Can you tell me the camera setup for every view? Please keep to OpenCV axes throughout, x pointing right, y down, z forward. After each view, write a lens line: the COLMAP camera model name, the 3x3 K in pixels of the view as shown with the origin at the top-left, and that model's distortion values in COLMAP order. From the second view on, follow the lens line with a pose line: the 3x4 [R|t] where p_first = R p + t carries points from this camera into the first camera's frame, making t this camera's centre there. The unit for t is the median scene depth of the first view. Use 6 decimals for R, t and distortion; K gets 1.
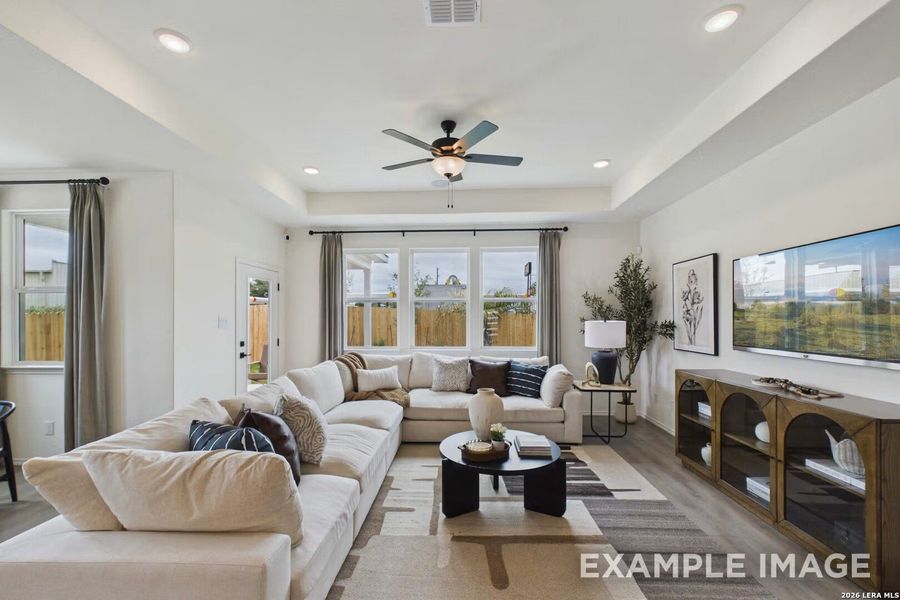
lens RADIAL K [[379.0, 0, 450.1], [0, 379.0, 318.3], [0, 0, 1]] dist [0.000487, -0.000023]
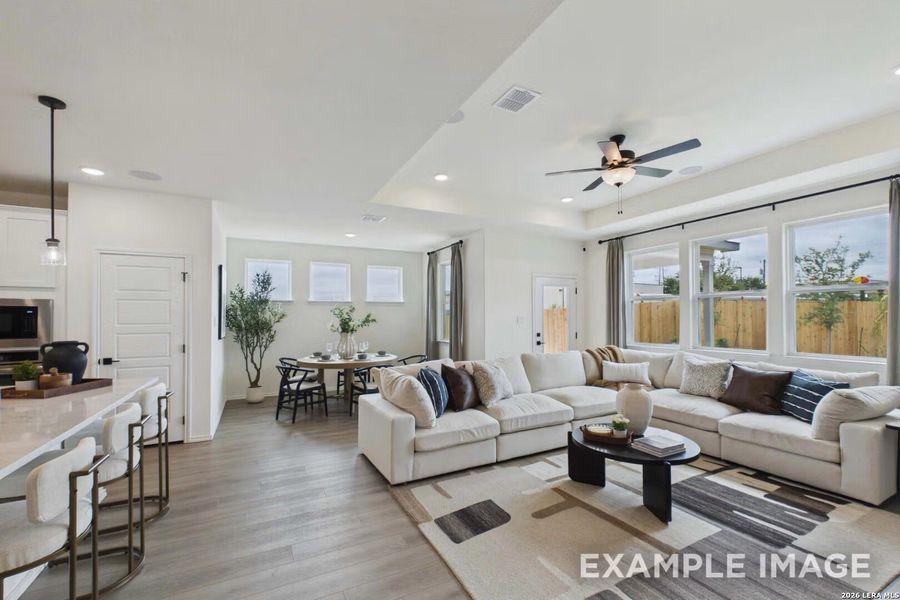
lens RADIAL K [[378.5, 0, 450.1], [0, 378.5, 314.1], [0, 0, 1]] dist [0.000033, 0.000036]
pose [[0.499283, -0.008073, -0.866401, 0.512783], [0.005049, 0.999967, -0.006408, -0.000904], [0.866424, -0.001175, 0.499307, 0.029748]]
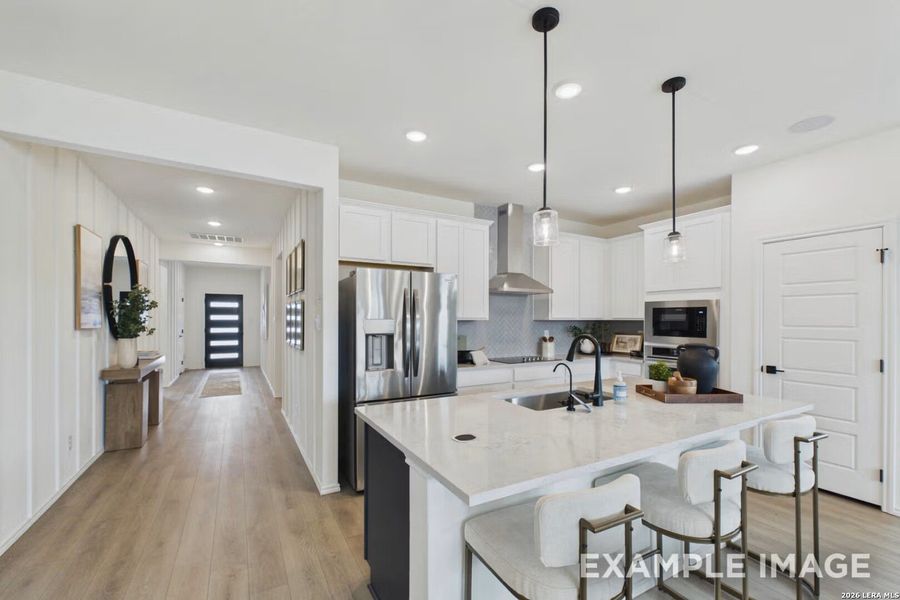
lens RADIAL K [[379.0, 0, 450.1], [0, 379.0, 318.3], [0, 0, 1]] dist [0.000487, -0.000023]
pose [[-0.846518, -0.001658, -0.532358, 0.279563], [-0.001885, 0.999998, -0.000117, -0.000462], [0.532358, 0.000904, -0.846519, 0.074174]]
